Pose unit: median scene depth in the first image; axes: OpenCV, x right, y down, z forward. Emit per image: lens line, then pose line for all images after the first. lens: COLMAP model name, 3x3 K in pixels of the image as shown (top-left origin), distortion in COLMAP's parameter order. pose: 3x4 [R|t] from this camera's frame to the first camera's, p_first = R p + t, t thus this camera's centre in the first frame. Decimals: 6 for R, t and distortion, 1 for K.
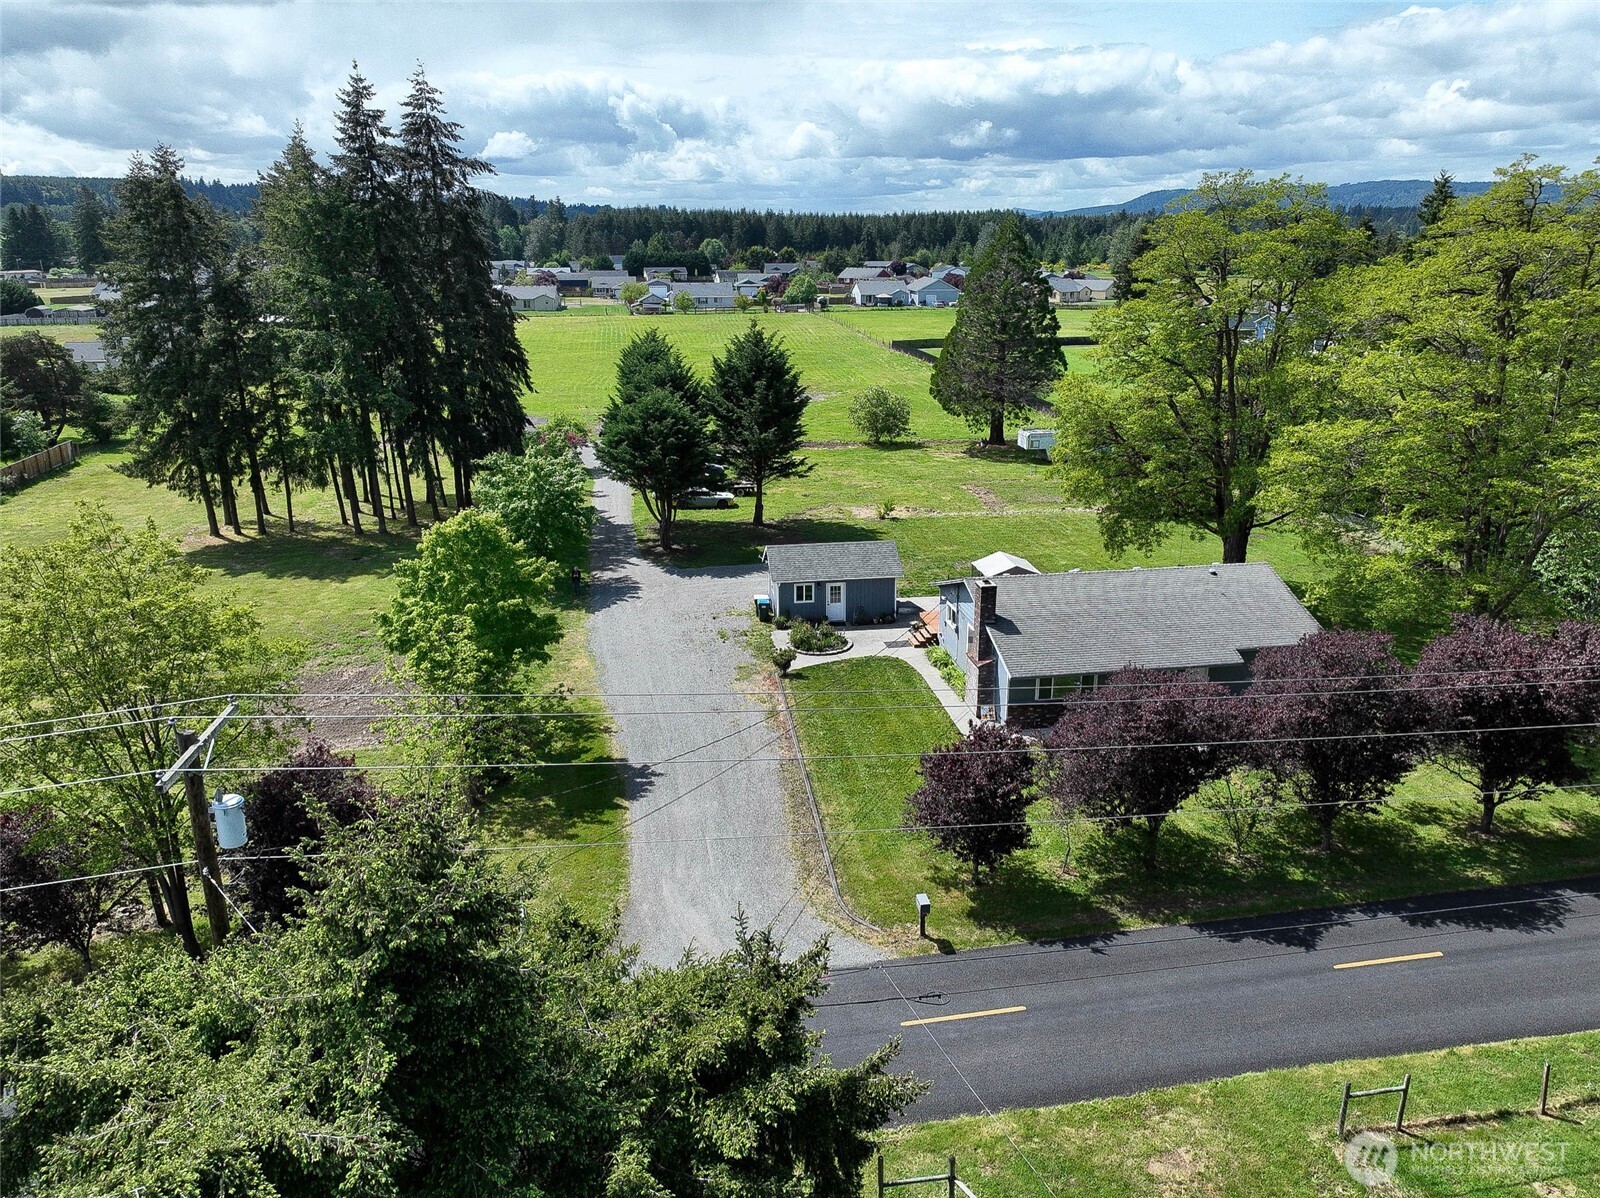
lens RADIAL K [[1157.0, 0, 800.0], [0, 1157.0, 599.0], [0, 0, 1]] dist [0.004790, -0.000900]
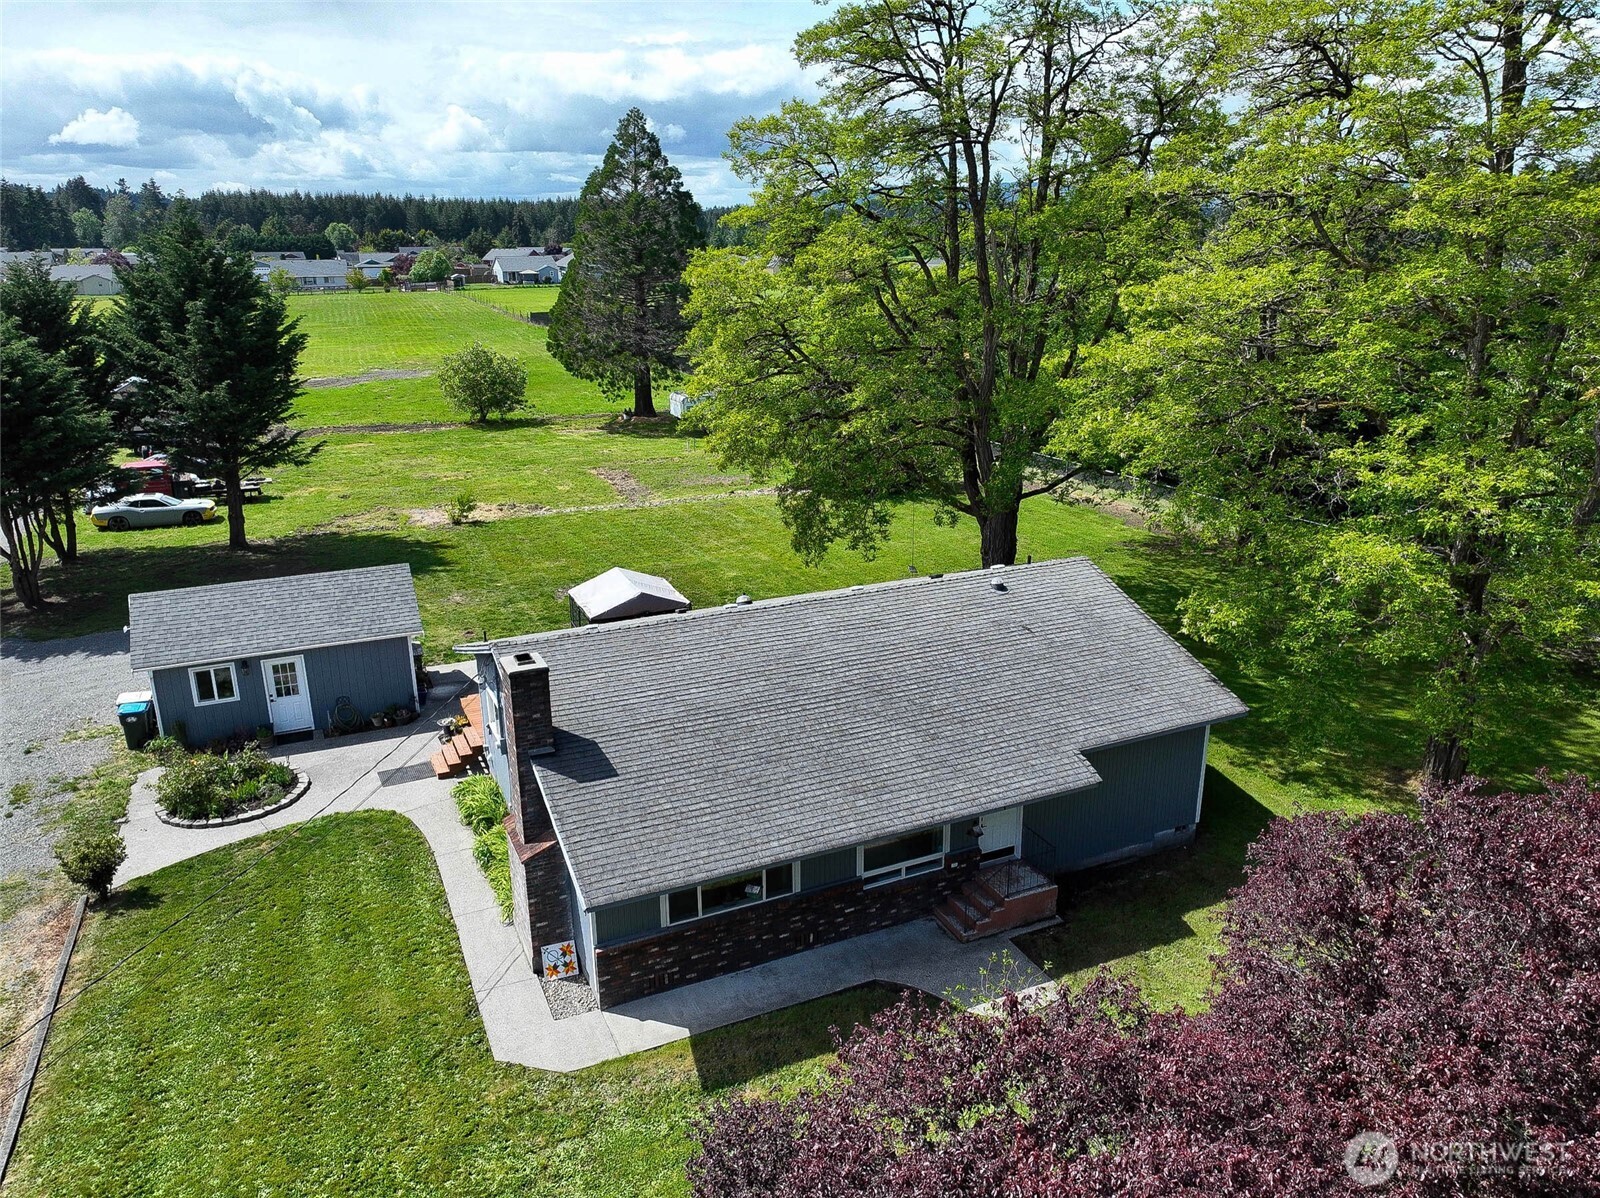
lens RADIAL K [[1157.0, 0, 800.0], [0, 1157.0, 599.0], [0, 0, 1]] dist [0.004790, -0.000900]
pose [[0.963404, -0.083946, 0.254569, 0.097667], [0.084124, 0.996403, 0.010207, -0.020488], [-0.254510, 0.011582, 0.967001, 0.365459]]
